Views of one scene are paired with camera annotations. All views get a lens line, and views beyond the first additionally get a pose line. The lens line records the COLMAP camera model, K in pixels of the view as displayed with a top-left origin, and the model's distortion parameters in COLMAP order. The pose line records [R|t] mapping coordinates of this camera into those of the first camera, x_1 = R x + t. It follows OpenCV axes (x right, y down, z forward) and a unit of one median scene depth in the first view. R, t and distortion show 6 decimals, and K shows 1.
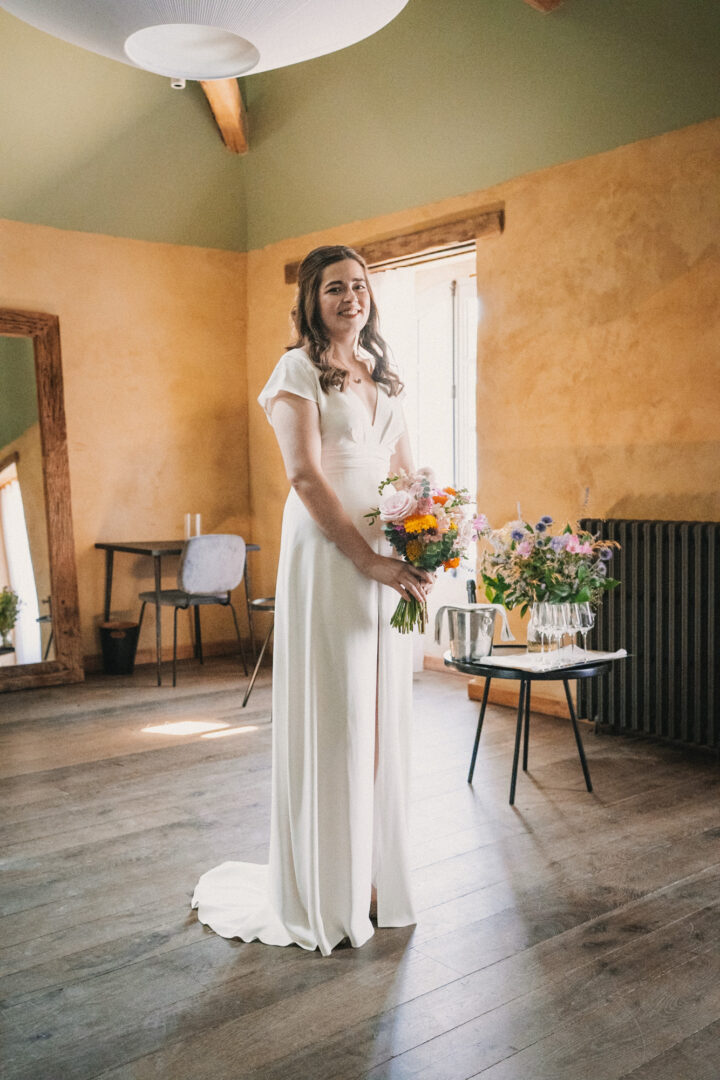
lens RADIAL K [[1051.6, 0, 362.2], [0, 1051.6, 545.5], [0, 0, 1]] dist [-0.013298, 0.000000]
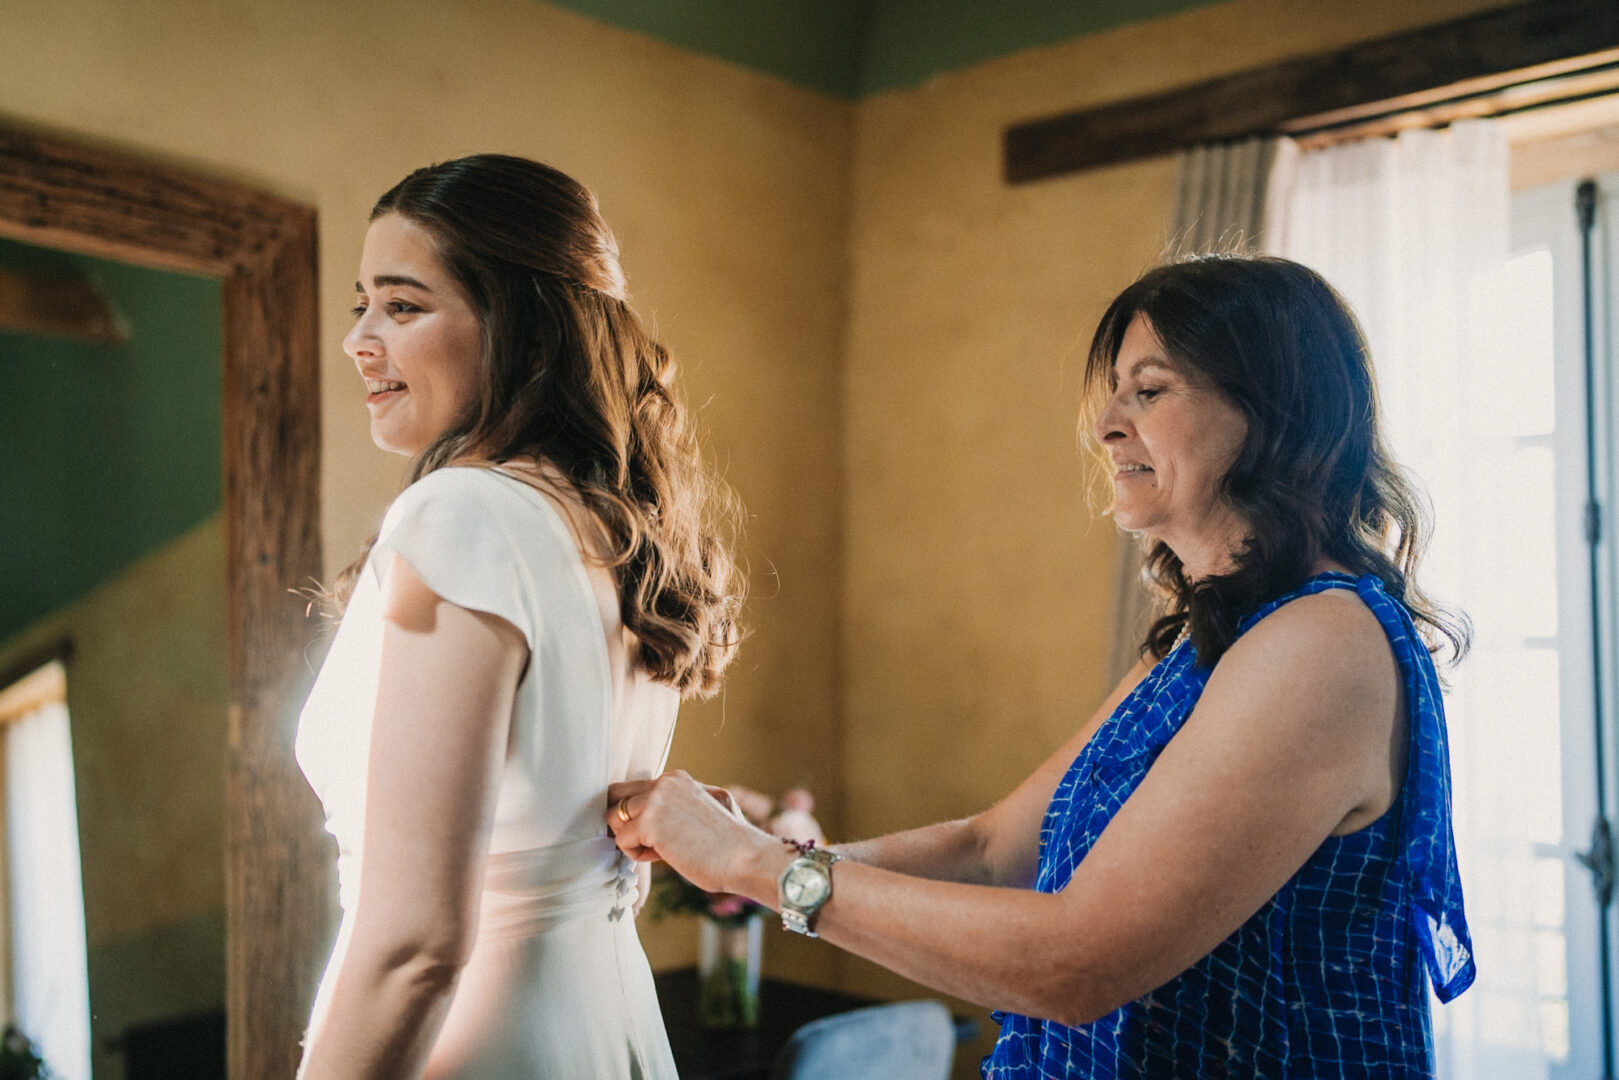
lens RADIAL K [[1645.6, 0, 806.3], [0, 1645.6, 539.3], [0, 0, 1]] dist [0.020361, 0.000000]
pose [[0.991706, 0.035922, 0.123402, -0.221704], [-0.018357, 0.989892, -0.140632, -0.073266], [-0.127206, 0.137200, 0.982341, 0.586485]]
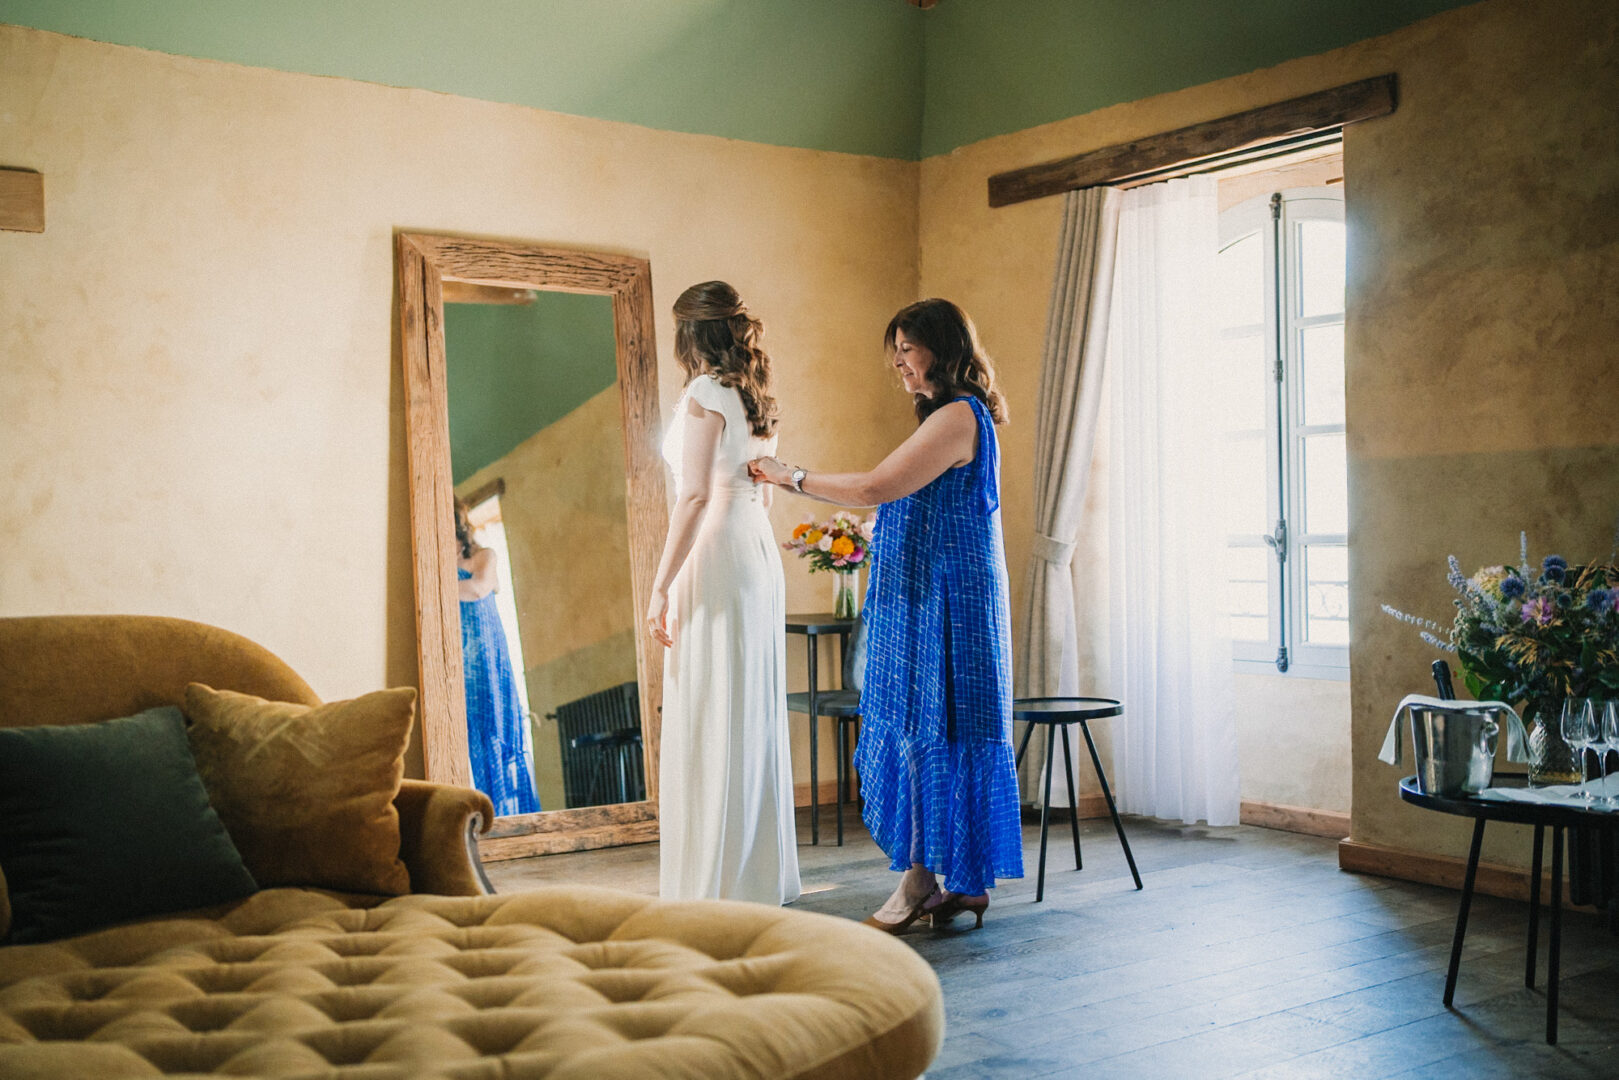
lens RADIAL K [[1645.6, 0, 739.5], [0, 1645.6, 530.6], [0, 0, 1]] dist [0.020361, 0.000000]
pose [[0.996701, -0.004745, -0.081026, -0.162524], [-0.001140, 0.997373, -0.072434, 0.019865], [0.081157, 0.072287, 0.994076, 0.015837]]
